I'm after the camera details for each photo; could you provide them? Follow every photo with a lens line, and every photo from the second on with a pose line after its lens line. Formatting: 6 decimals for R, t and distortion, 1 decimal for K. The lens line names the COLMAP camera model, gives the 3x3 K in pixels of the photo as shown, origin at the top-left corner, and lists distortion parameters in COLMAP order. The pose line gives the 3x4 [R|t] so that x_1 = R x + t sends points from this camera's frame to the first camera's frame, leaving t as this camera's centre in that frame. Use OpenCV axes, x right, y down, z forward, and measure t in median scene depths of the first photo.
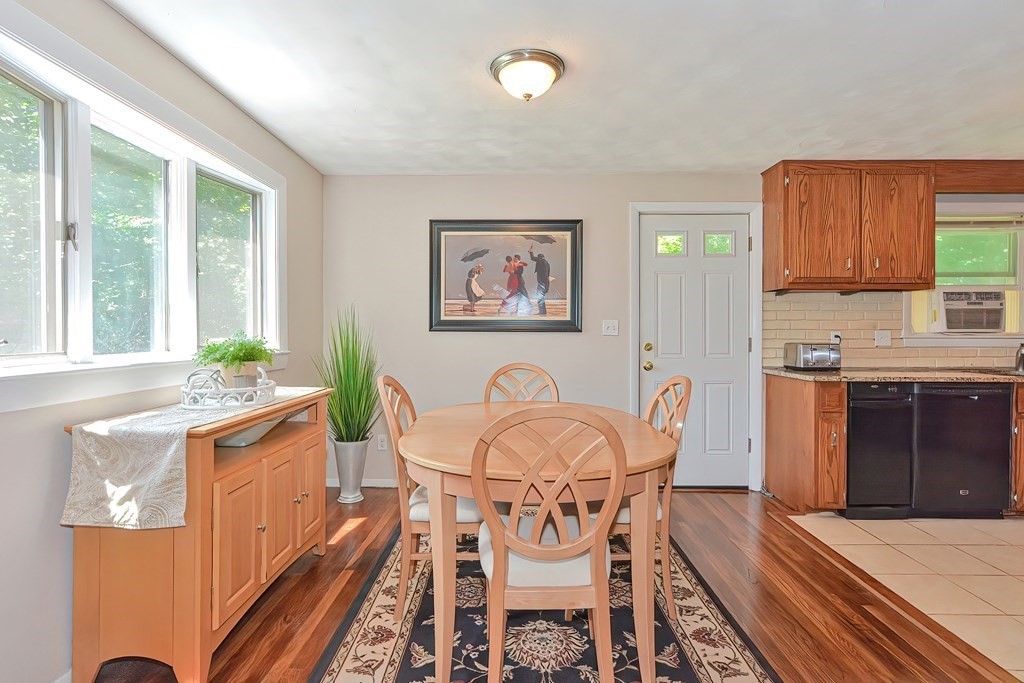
lens RADIAL K [[511.3, 0, 508.5], [0, 511.3, 333.2], [0, 0, 1]] dist [-0.002947, 0.001709]
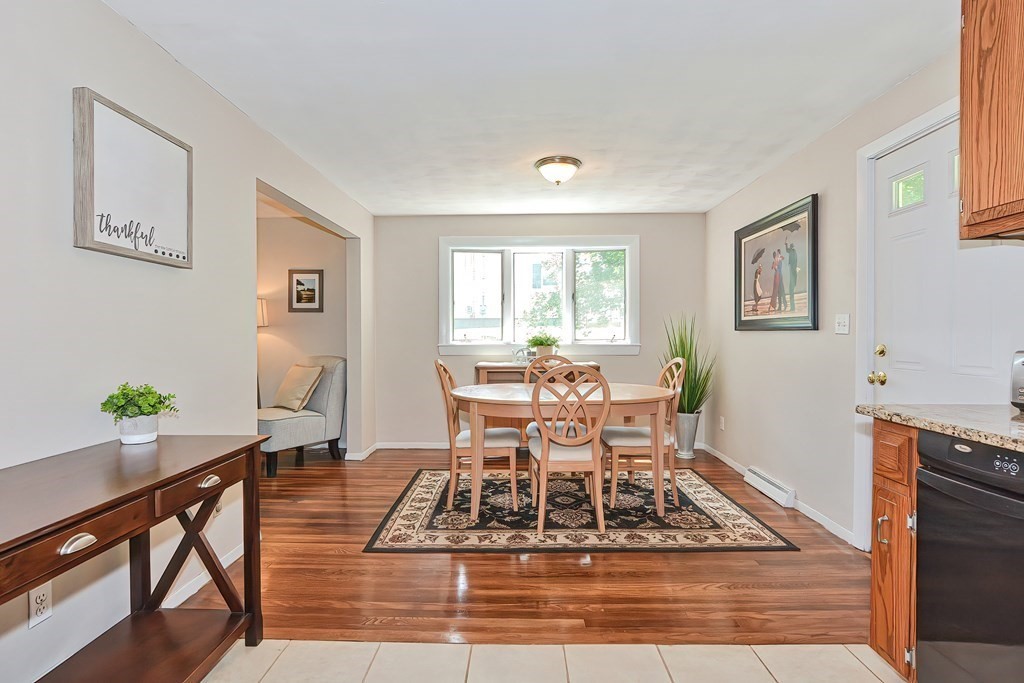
lens RADIAL K [[495.9, 0, 509.4], [0, 495.9, 338.8], [0, 0, 1]] dist [-0.005179, 0.000066]
pose [[-0.002258, 0.006575, -0.999976, 0.988525], [-0.003519, 0.999972, 0.006583, 0.008675], [0.999991, 0.003534, -0.002235, 0.536385]]
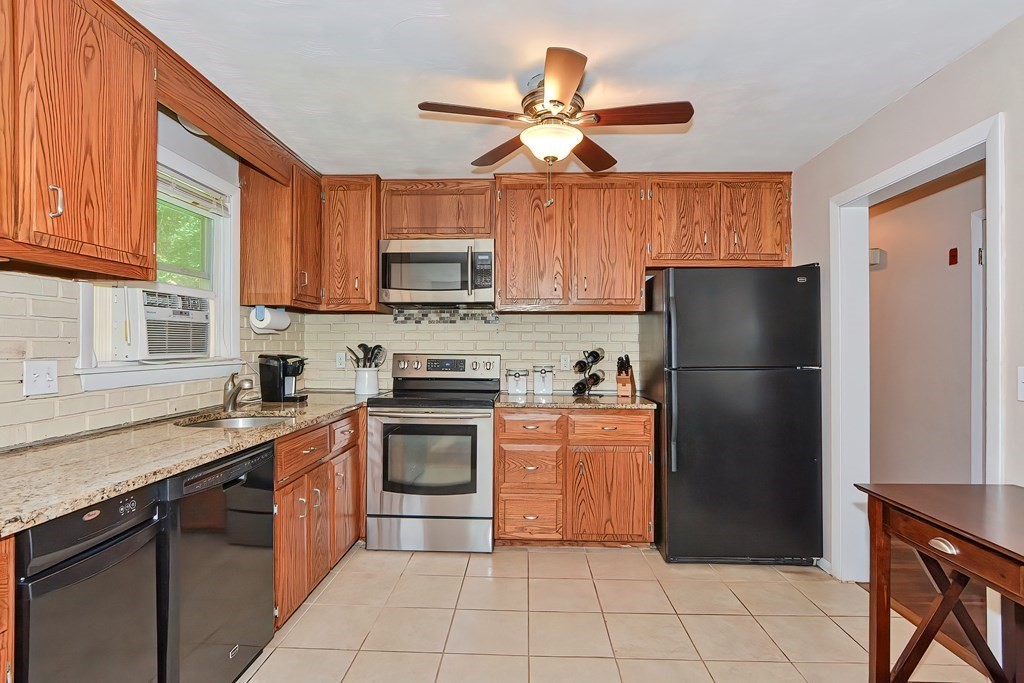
lens RADIAL K [[498.1, 0, 508.6], [0, 498.1, 345.5], [0, 0, 1]] dist [-0.013767, 0.001127]
pose [[0.023033, -0.002917, 0.999730, 0.313463], [0.005928, 0.999979, 0.002782, -0.017844], [-0.999717, 0.005862, 0.023050, 0.594281]]
